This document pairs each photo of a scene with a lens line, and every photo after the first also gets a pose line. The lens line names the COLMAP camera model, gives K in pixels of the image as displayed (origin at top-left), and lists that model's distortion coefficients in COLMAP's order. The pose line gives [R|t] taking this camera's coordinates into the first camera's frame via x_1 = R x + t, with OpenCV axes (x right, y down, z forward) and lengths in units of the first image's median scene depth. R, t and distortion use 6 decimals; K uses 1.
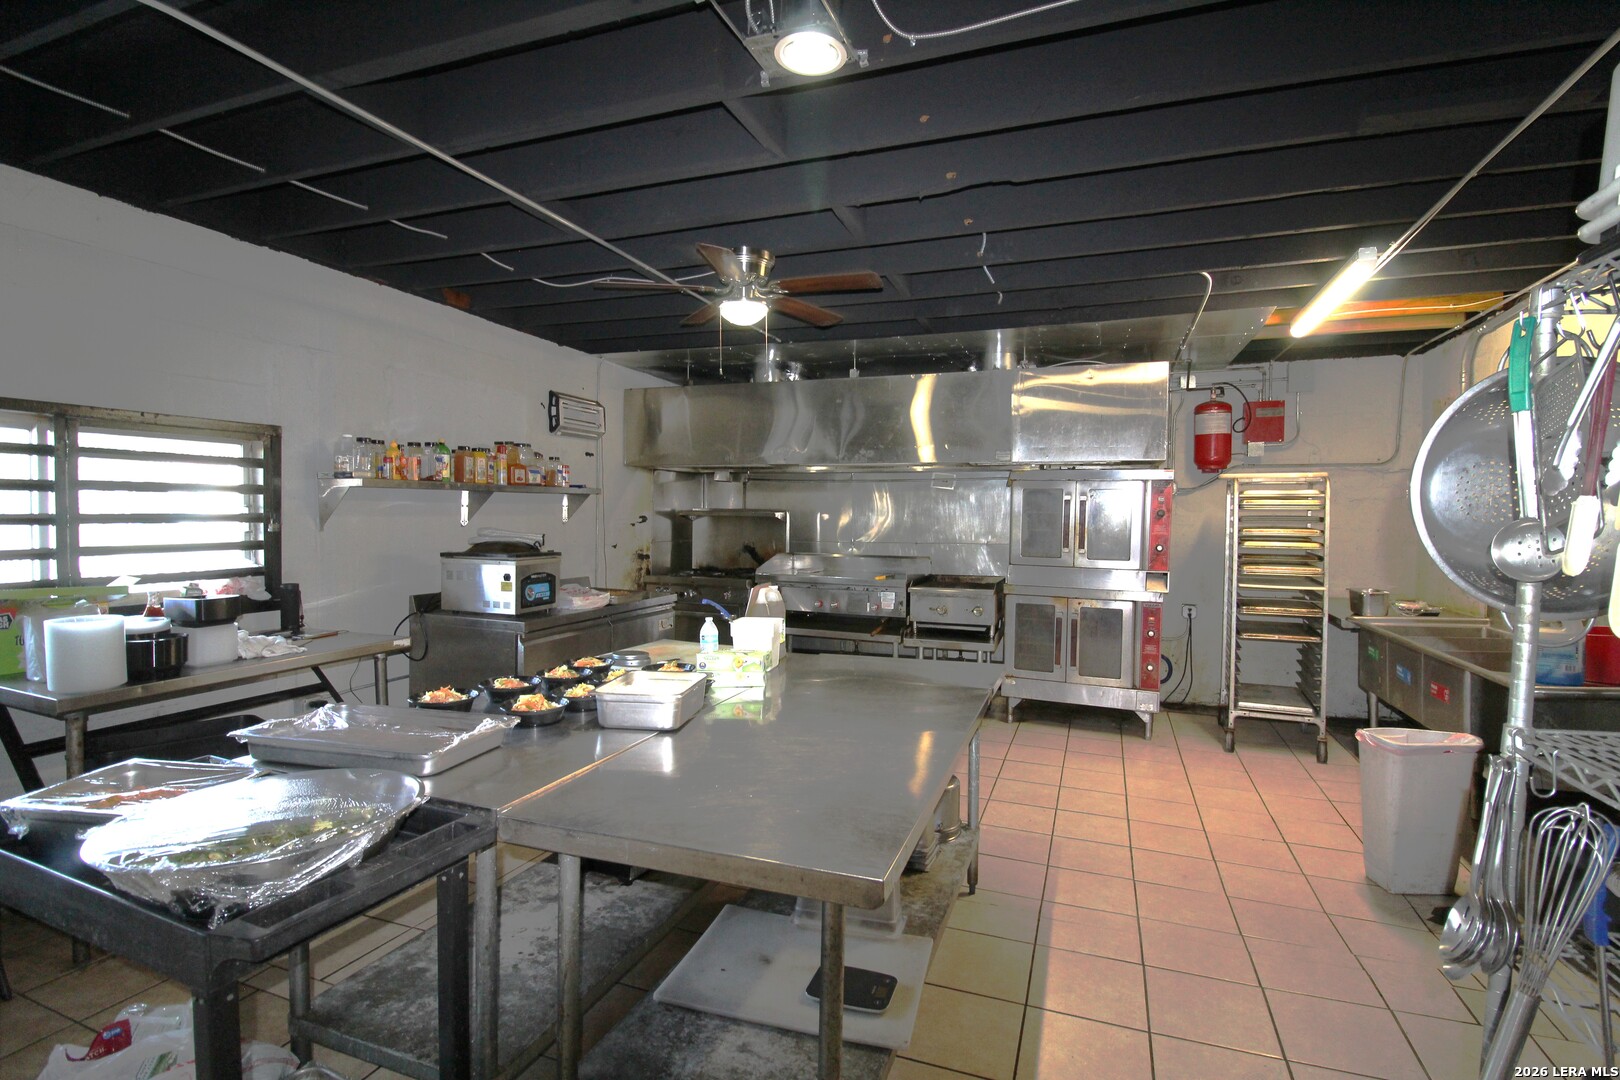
lens RADIAL K [[751.5, 0, 823.3], [0, 751.5, 535.9], [0, 0, 1]] dist [0.003012, -0.014776]
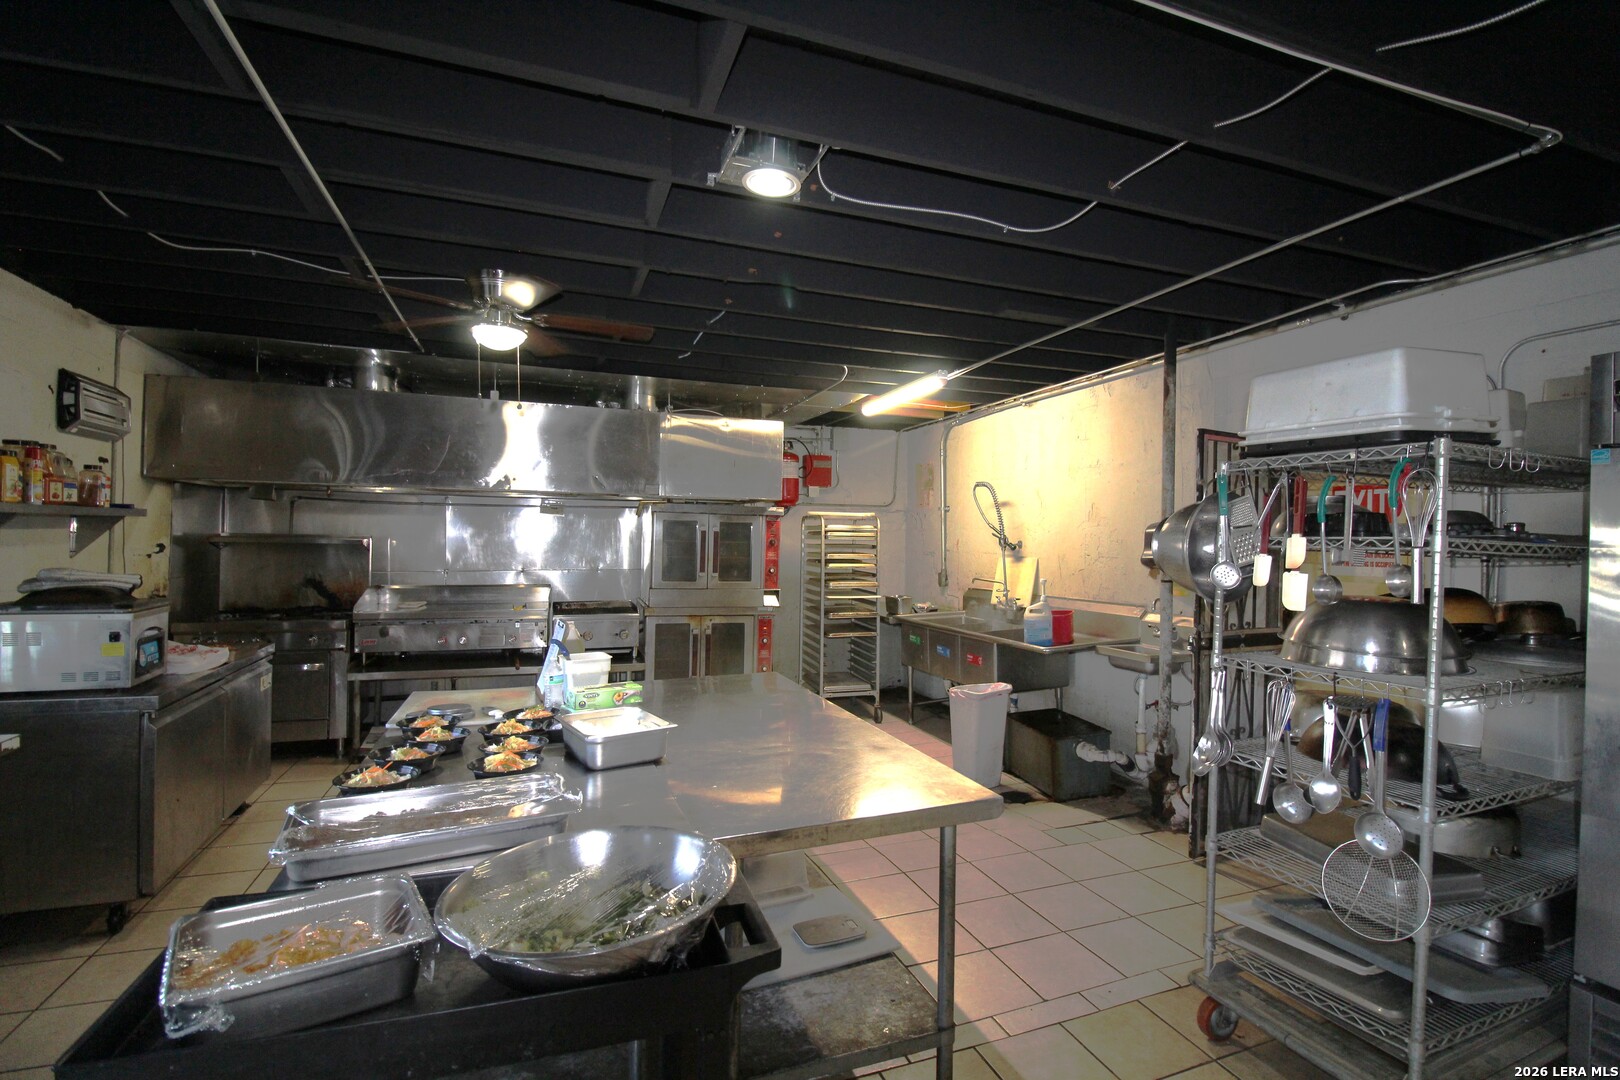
lens RADIAL K [[751.5, 0, 823.3], [0, 751.5, 535.9], [0, 0, 1]] dist [0.003012, -0.014776]
pose [[0.756178, 0.002927, 0.654359, -0.291710], [0.012993, 0.999726, -0.019486, -0.014933], [-0.654237, 0.023237, 0.755933, 0.010367]]
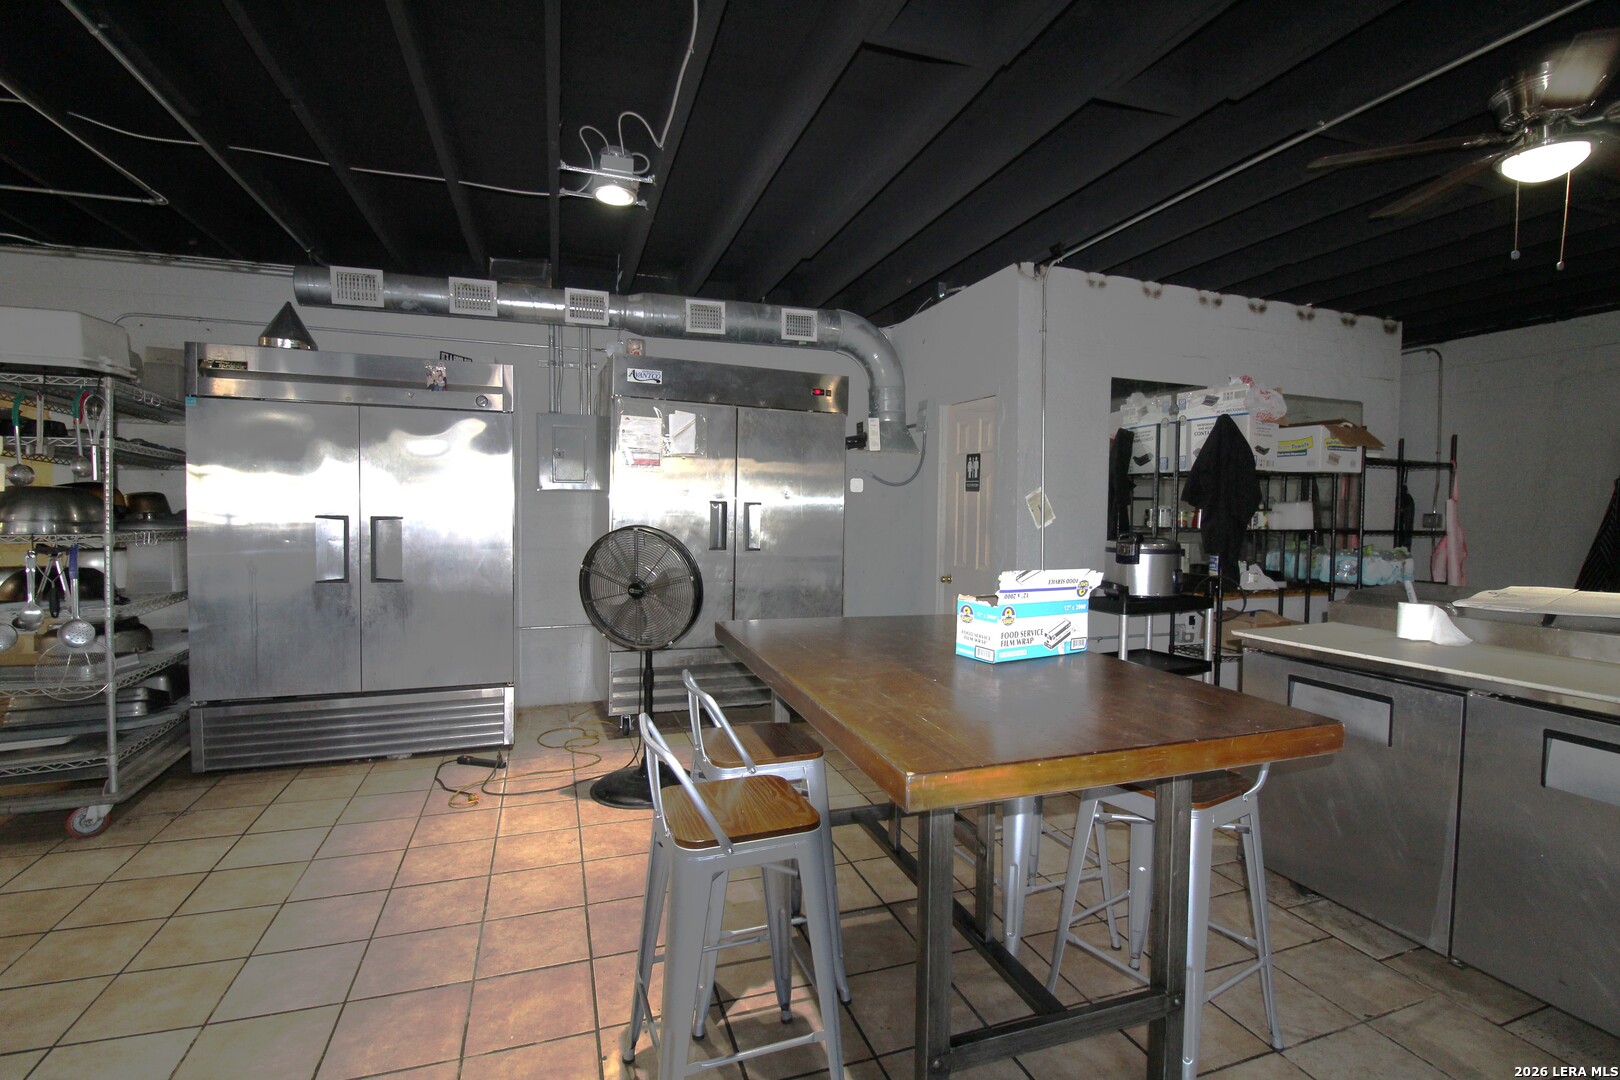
lens RADIAL K [[751.5, 0, 823.3], [0, 751.5, 535.9], [0, 0, 1]] dist [0.003012, -0.014776]
pose [[-0.643908, -0.042033, 0.763948, -0.553589], [0.009895, 0.997949, 0.063248, 0.017054], [-0.765039, 0.048286, -0.642171, 0.032563]]
